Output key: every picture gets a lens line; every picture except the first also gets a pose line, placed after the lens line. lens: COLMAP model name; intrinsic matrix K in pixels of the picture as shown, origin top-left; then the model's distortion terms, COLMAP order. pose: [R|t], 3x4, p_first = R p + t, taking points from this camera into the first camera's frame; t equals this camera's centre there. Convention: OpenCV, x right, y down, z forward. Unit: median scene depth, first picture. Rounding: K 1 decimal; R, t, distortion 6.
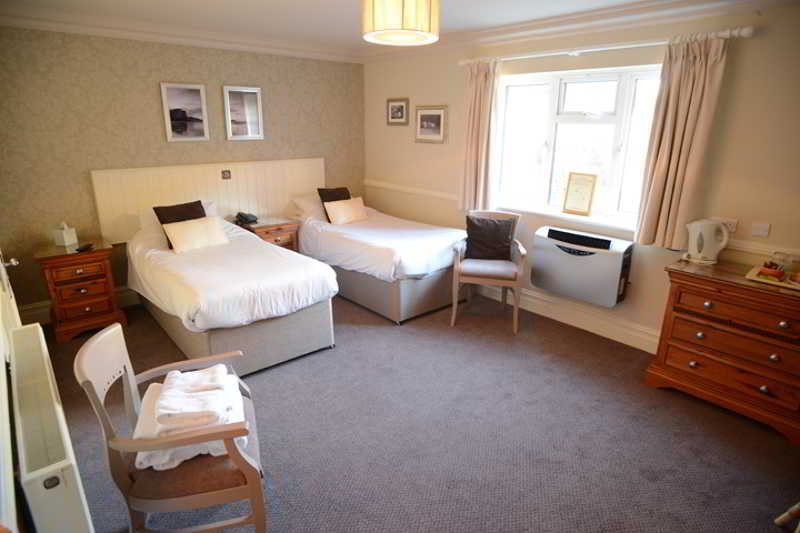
lens RADIAL K [[429.1, 0, 354.6], [0, 429.1, 266.0], [0, 0, 1]] dist [-0.004731, 0.000305]
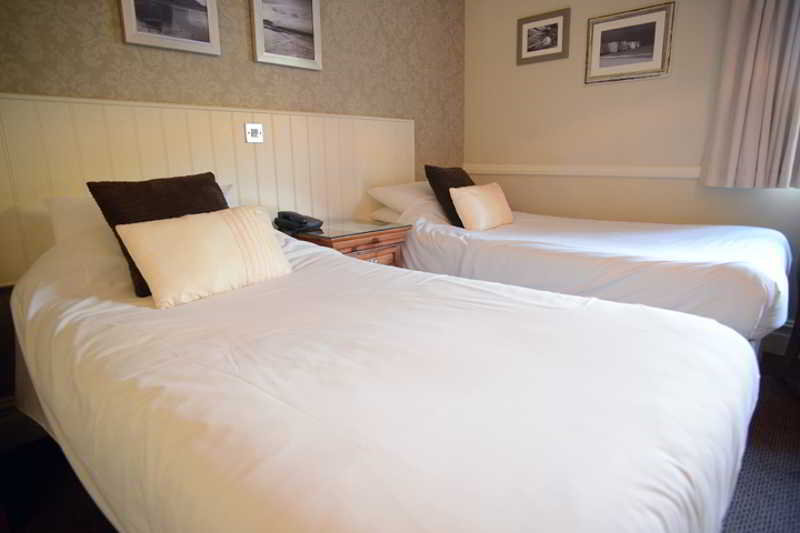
lens RADIAL K [[429.1, 0, 354.6], [0, 429.1, 266.0], [0, 0, 1]] dist [-0.004731, 0.000305]
pose [[0.994489, -0.040685, 0.096626, -0.243487], [0.048562, 0.995561, -0.080621, -0.023099], [-0.092917, 0.084869, 0.992050, 0.537025]]
